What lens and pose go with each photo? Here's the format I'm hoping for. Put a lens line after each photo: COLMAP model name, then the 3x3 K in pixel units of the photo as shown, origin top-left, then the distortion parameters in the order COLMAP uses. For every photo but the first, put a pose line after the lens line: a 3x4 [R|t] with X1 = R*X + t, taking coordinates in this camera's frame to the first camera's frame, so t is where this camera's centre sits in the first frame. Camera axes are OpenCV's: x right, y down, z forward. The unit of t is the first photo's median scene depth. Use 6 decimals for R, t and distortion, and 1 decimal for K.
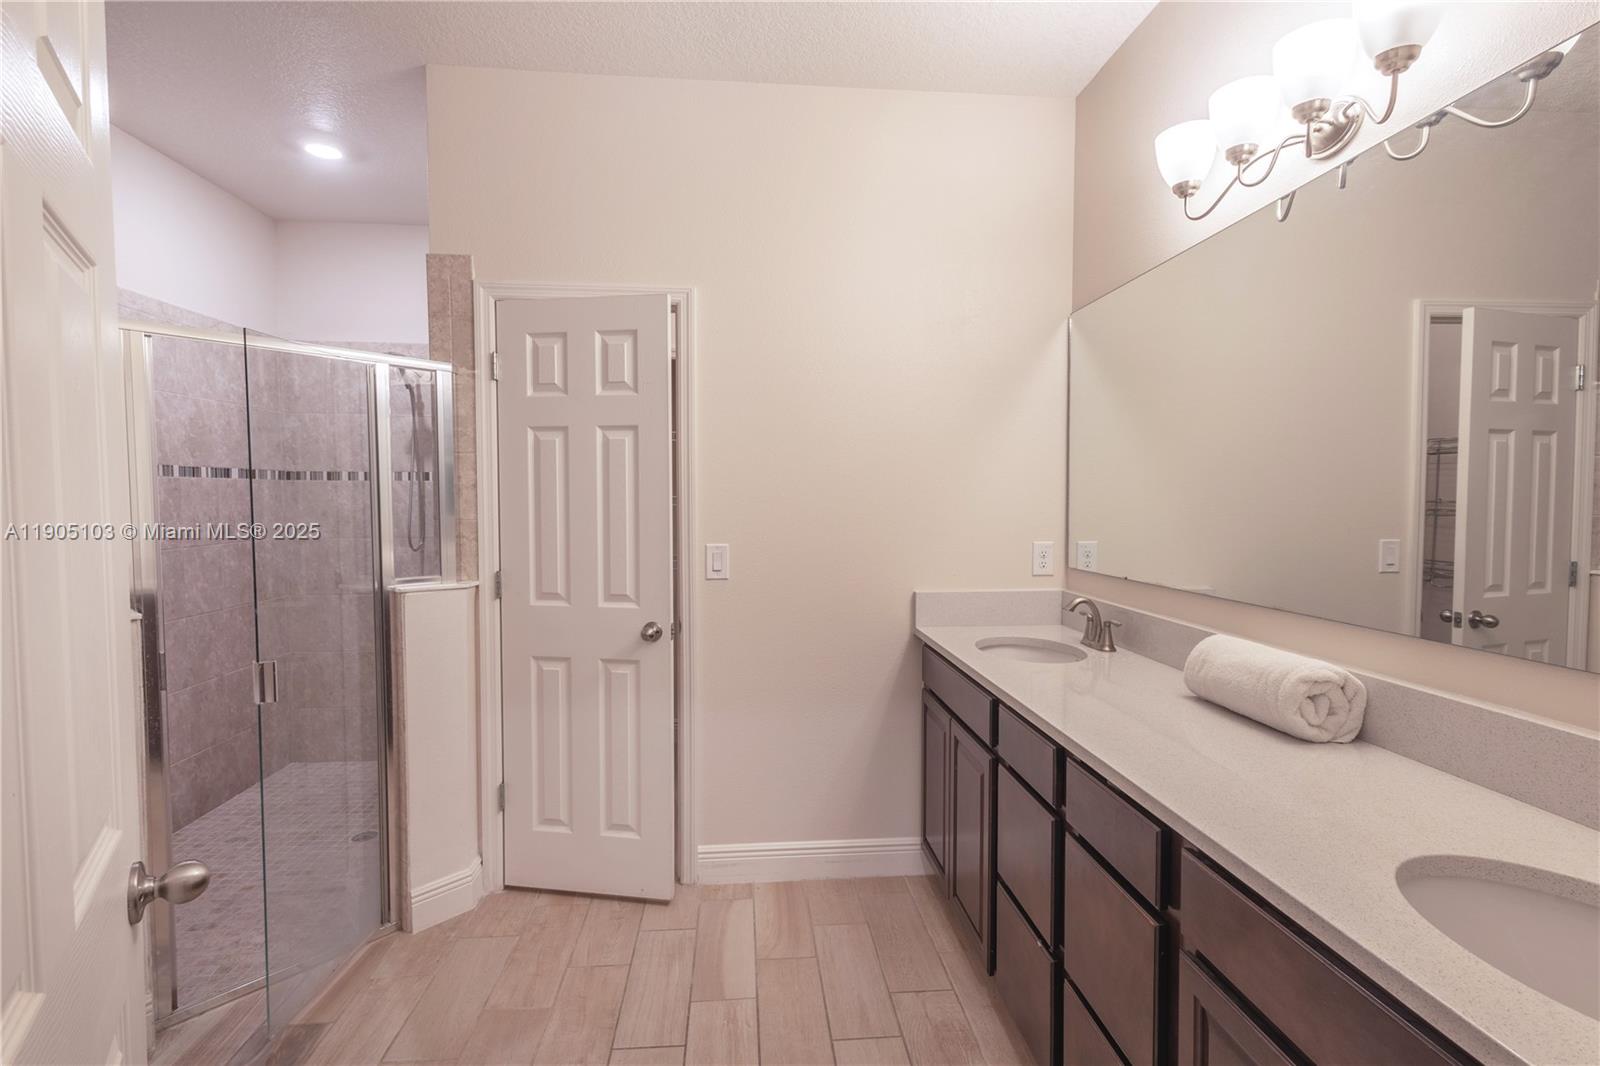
lens RADIAL K [[739.0, 0, 806.3], [0, 739.0, 524.5], [0, 0, 1]] dist [0.013026, -0.001957]
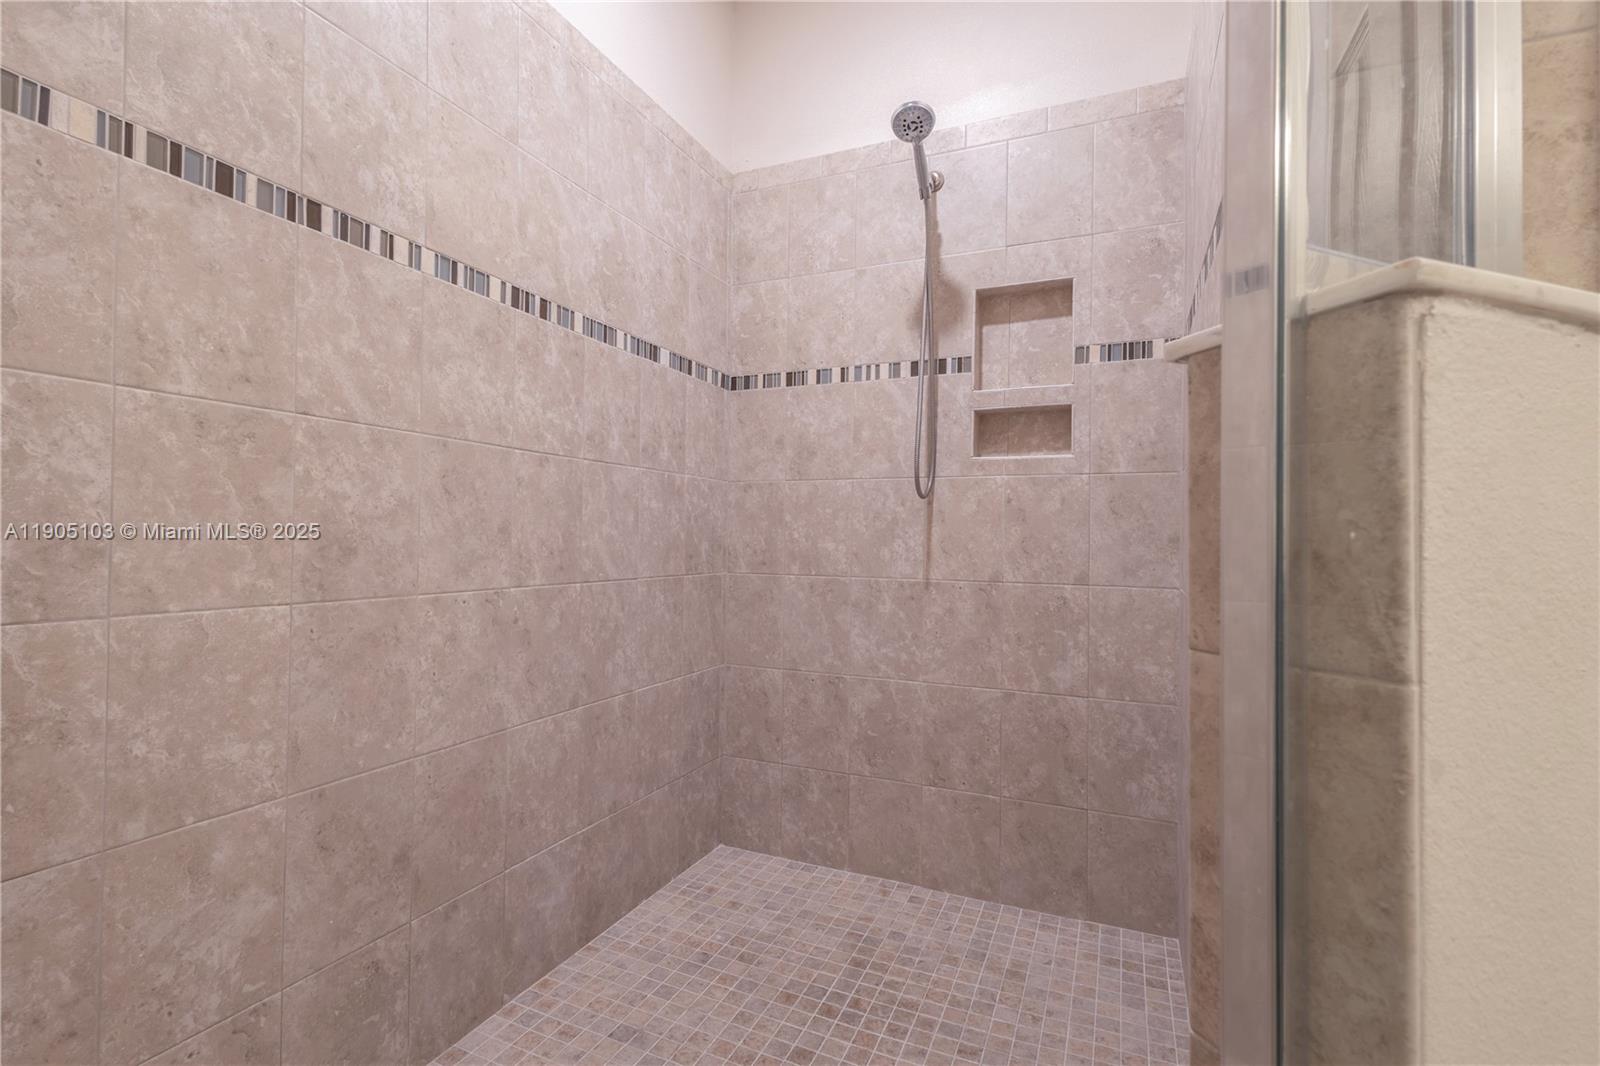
lens RADIAL K [[739.0, 0, 798.9], [0, 739.0, 537.6], [0, 0, 1]] dist [0.013026, -0.001957]
pose [[0.877470, 0.014601, -0.479409, -0.388807], [-0.037262, 0.998591, -0.037788, 0.098093], [0.478182, 0.051021, 0.876778, 0.542780]]
